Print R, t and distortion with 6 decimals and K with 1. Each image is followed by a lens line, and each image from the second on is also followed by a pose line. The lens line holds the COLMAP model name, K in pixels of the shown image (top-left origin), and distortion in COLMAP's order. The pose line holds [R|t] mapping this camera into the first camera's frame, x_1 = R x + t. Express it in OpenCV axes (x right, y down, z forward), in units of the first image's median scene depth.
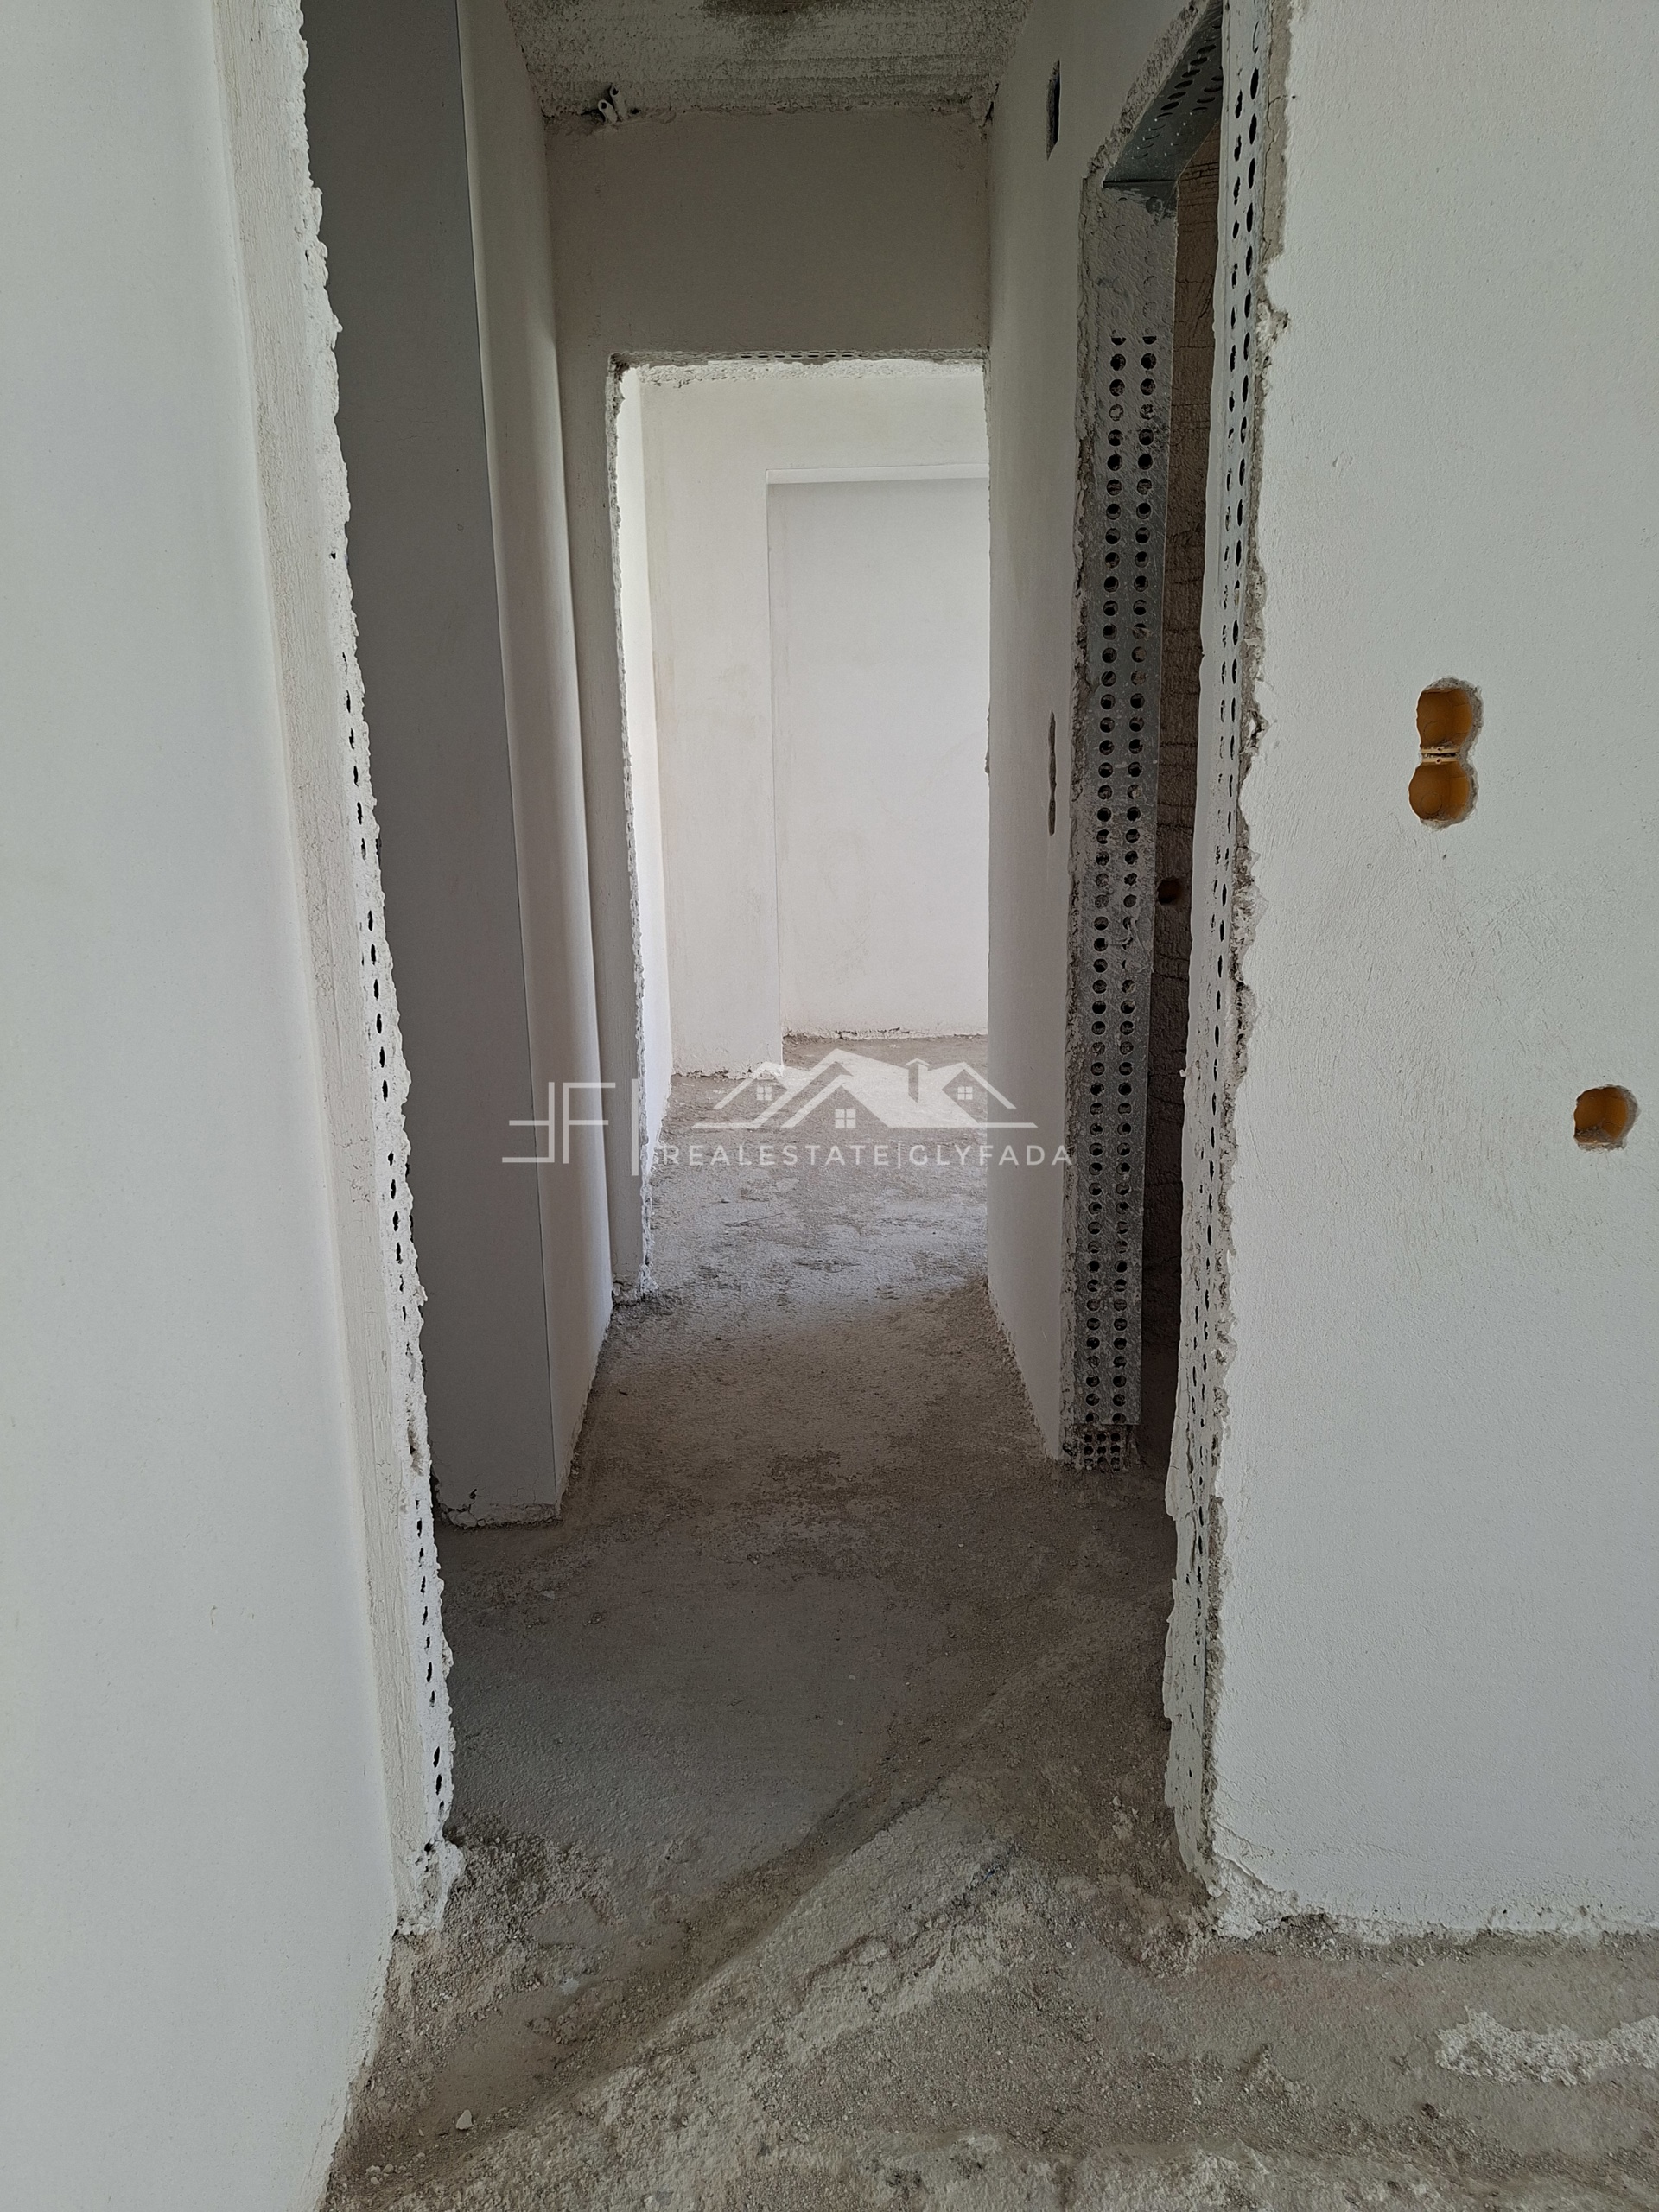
lens RADIAL K [[1525.8, 0, 803.6], [0, 1525.8, 1096.5], [0, 0, 1]] dist [0.109137, -0.119582]
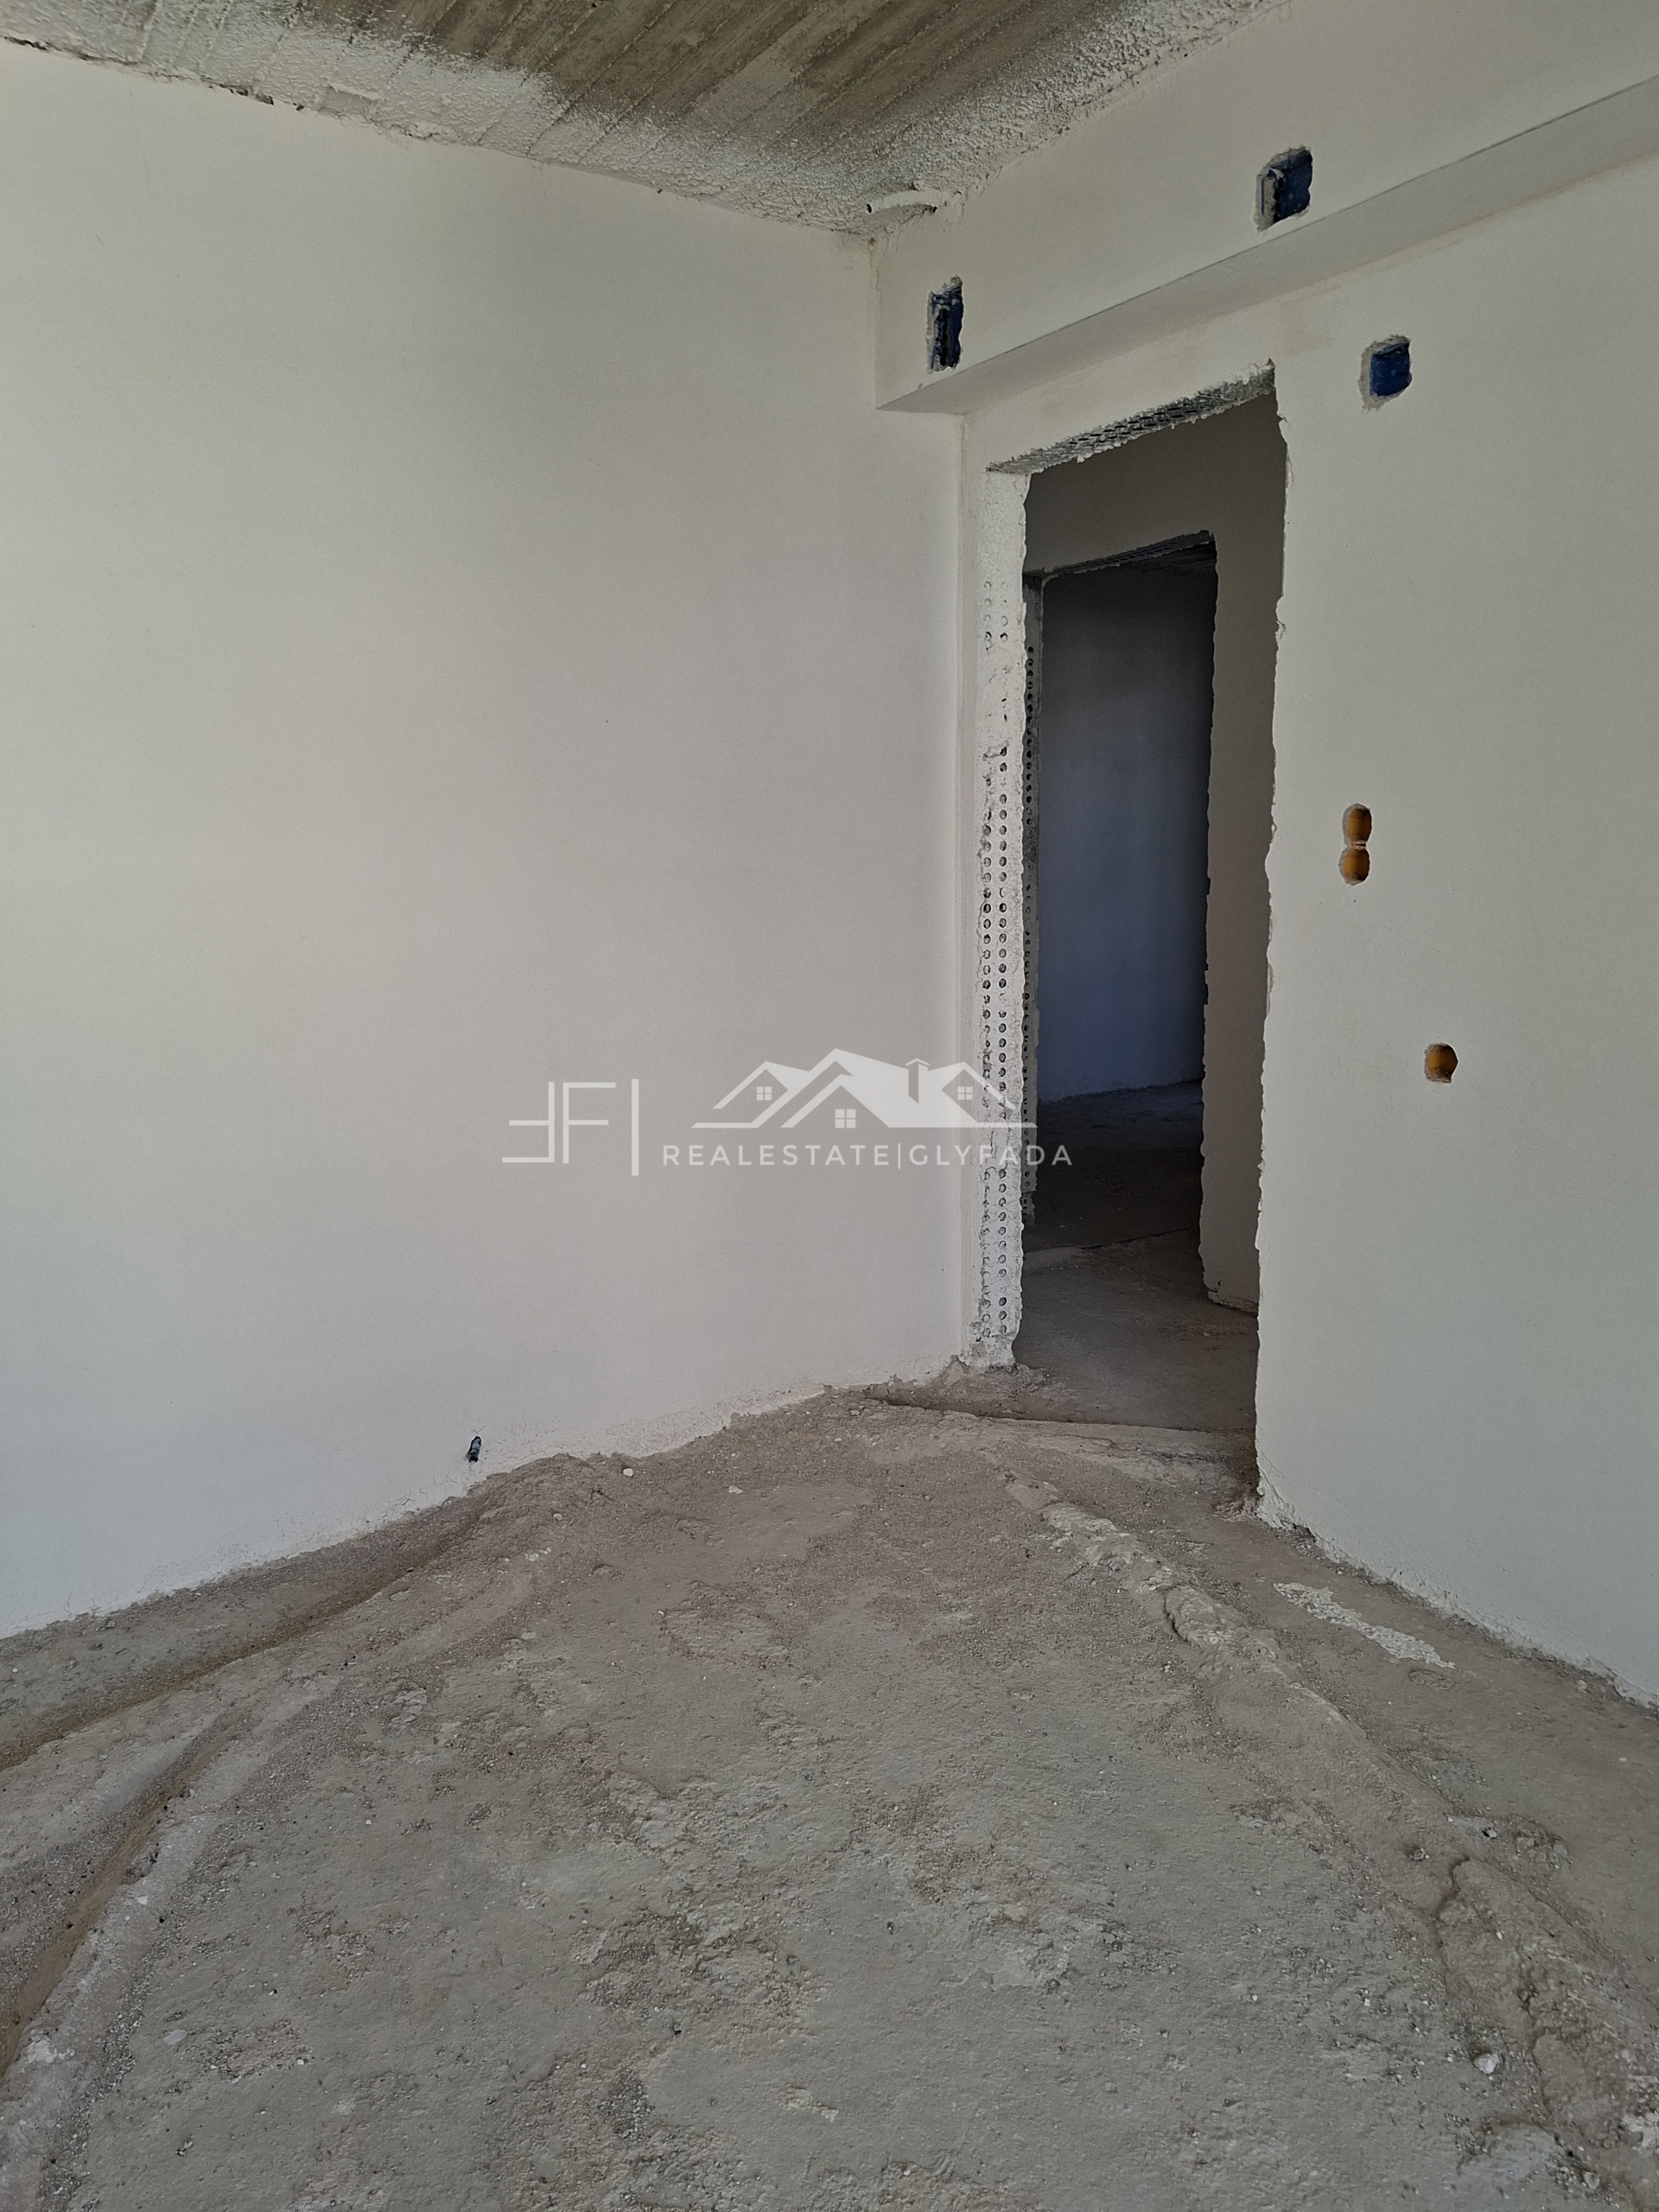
lens RADIAL K [[1525.8, 0, 803.6], [0, 1525.8, 1096.5], [0, 0, 1]] dist [0.109137, -0.119582]
pose [[0.522788, 0.160762, -0.837167, 1.435384], [-0.187648, 0.979671, 0.070947, 0.054828], [0.831553, 0.120003, 0.542327, -0.429449]]
